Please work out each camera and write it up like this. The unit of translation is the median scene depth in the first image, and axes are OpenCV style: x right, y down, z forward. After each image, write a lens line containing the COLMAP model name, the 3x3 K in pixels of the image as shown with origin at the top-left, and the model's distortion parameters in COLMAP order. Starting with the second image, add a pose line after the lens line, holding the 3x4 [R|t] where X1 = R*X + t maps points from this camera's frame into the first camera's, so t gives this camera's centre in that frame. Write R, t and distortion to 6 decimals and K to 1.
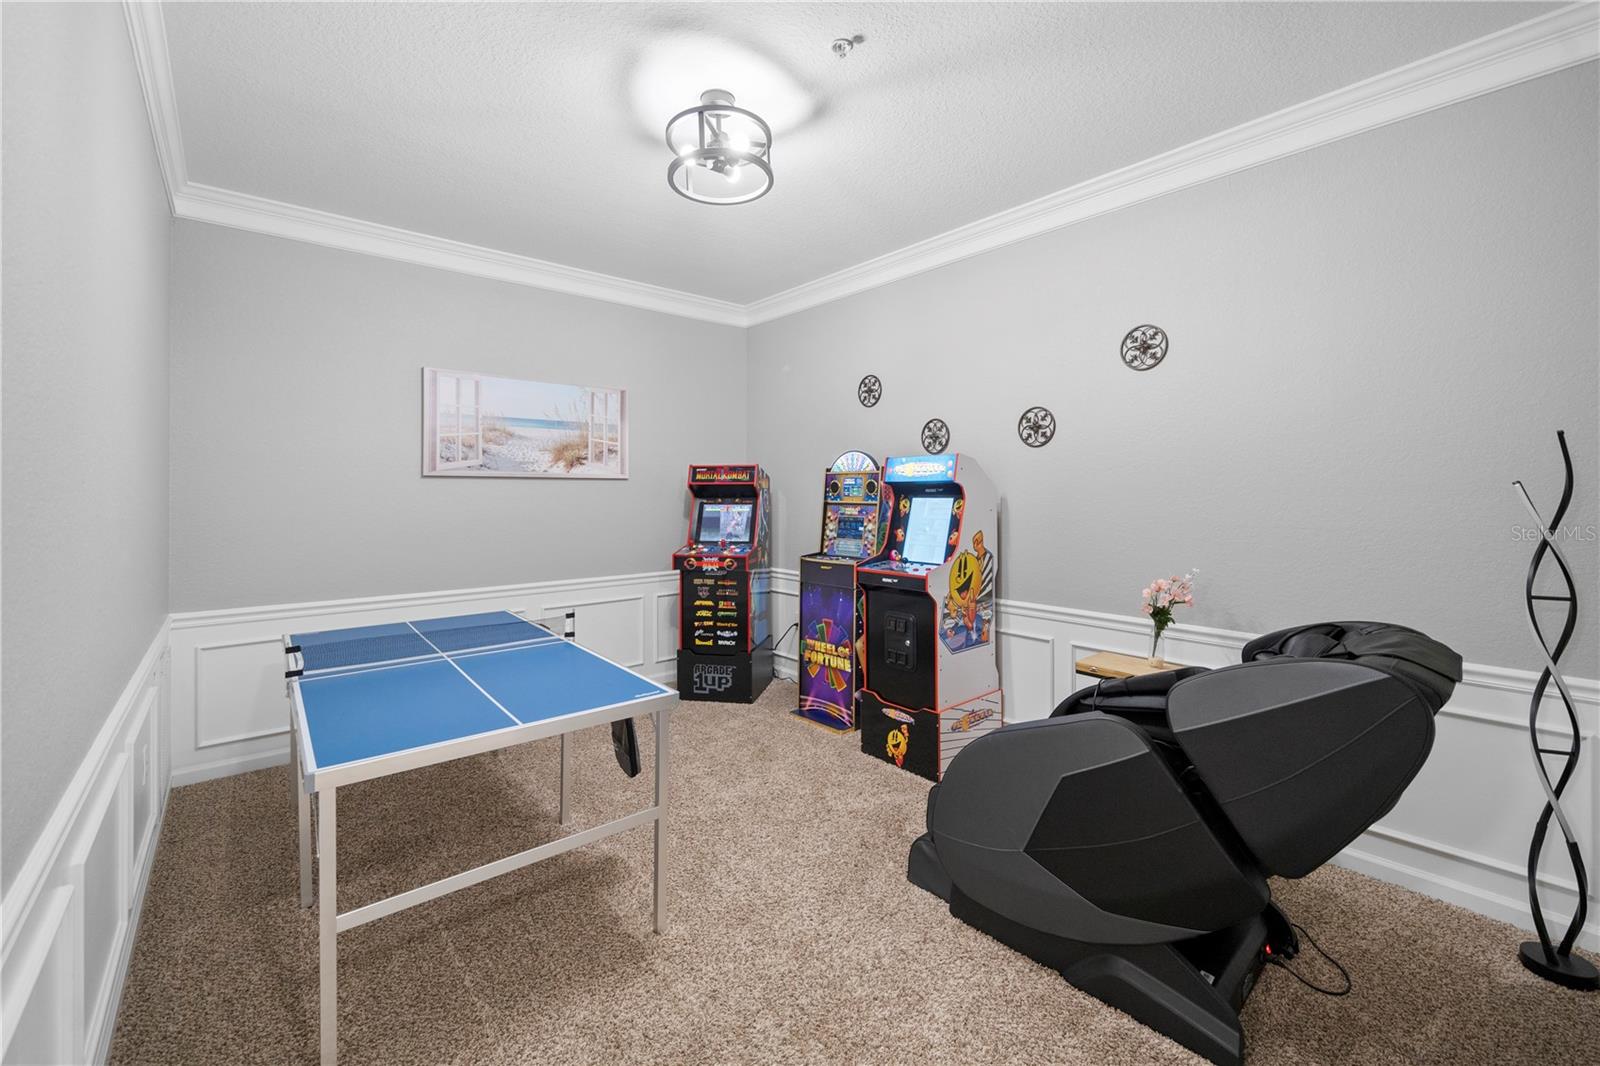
lens RADIAL K [[629.2, 0, 818.5], [0, 629.2, 491.9], [0, 0, 1]] dist [-0.007308, -0.000117]
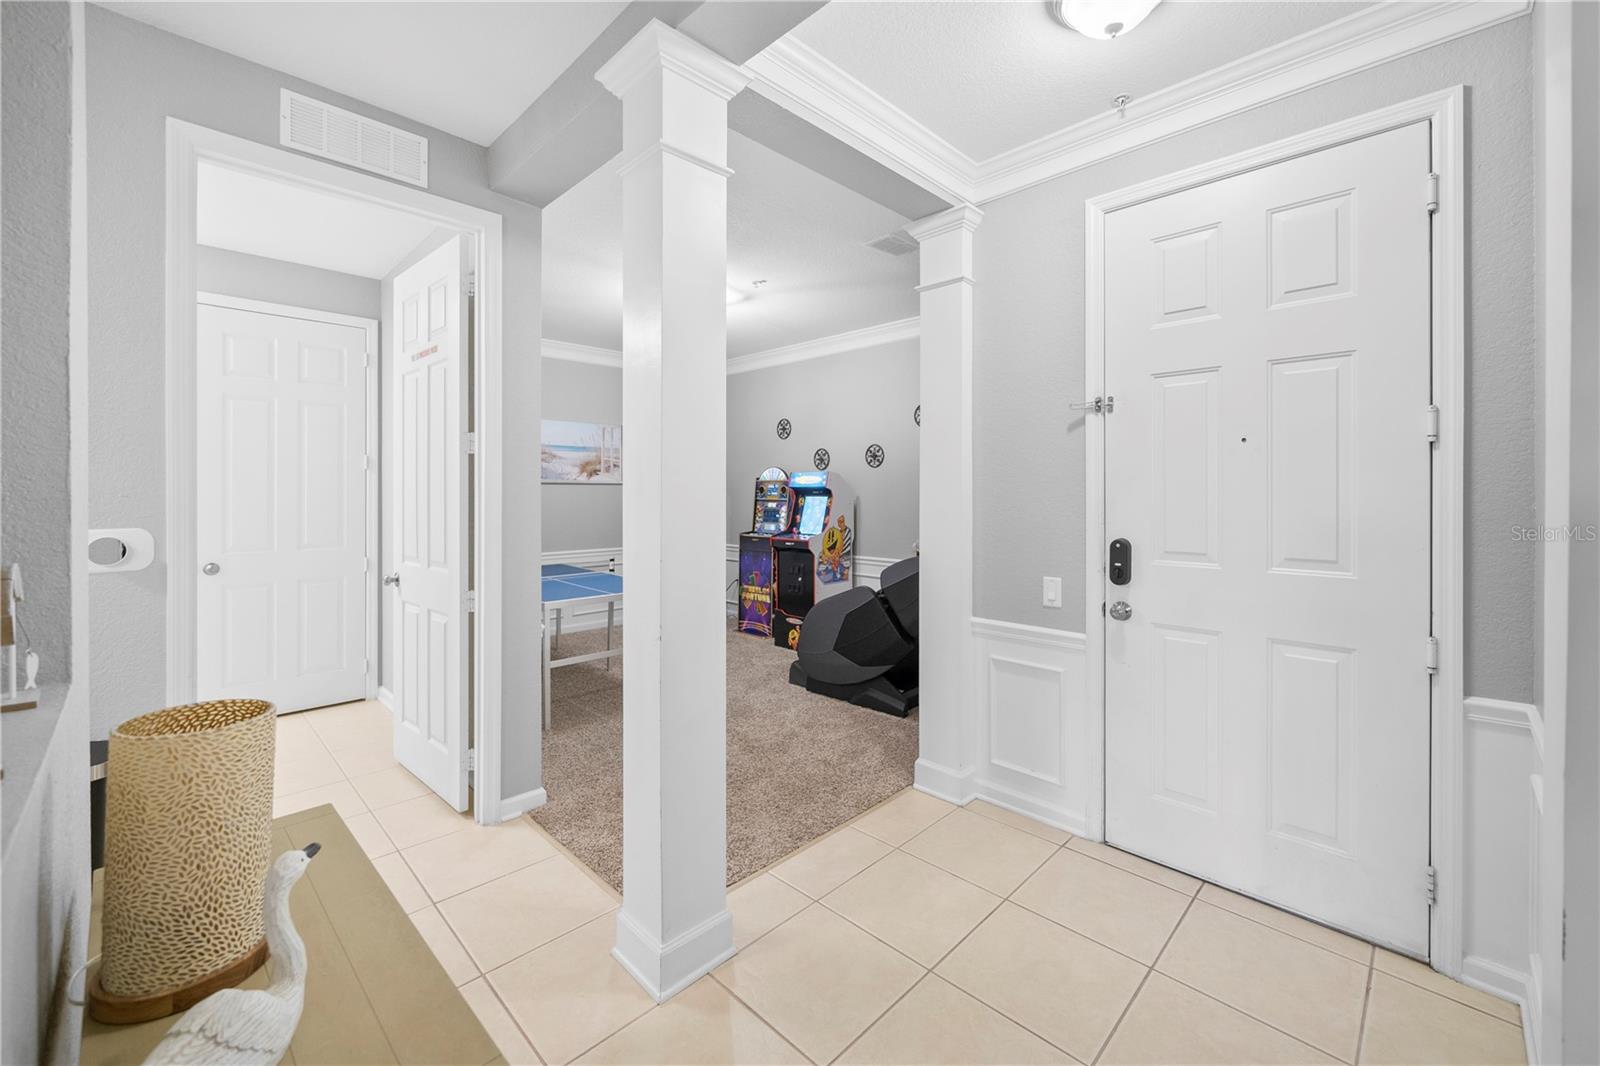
lens RADIAL K [[629.2, 0, 807.3], [0, 629.2, 488.5], [0, 0, 1]] dist [-0.007308, -0.000117]
pose [[0.997788, 0.001731, 0.066452, 0.041274], [-0.001542, 0.999995, -0.002900, -0.007146], [-0.066457, 0.002791, 0.997785, -0.681036]]
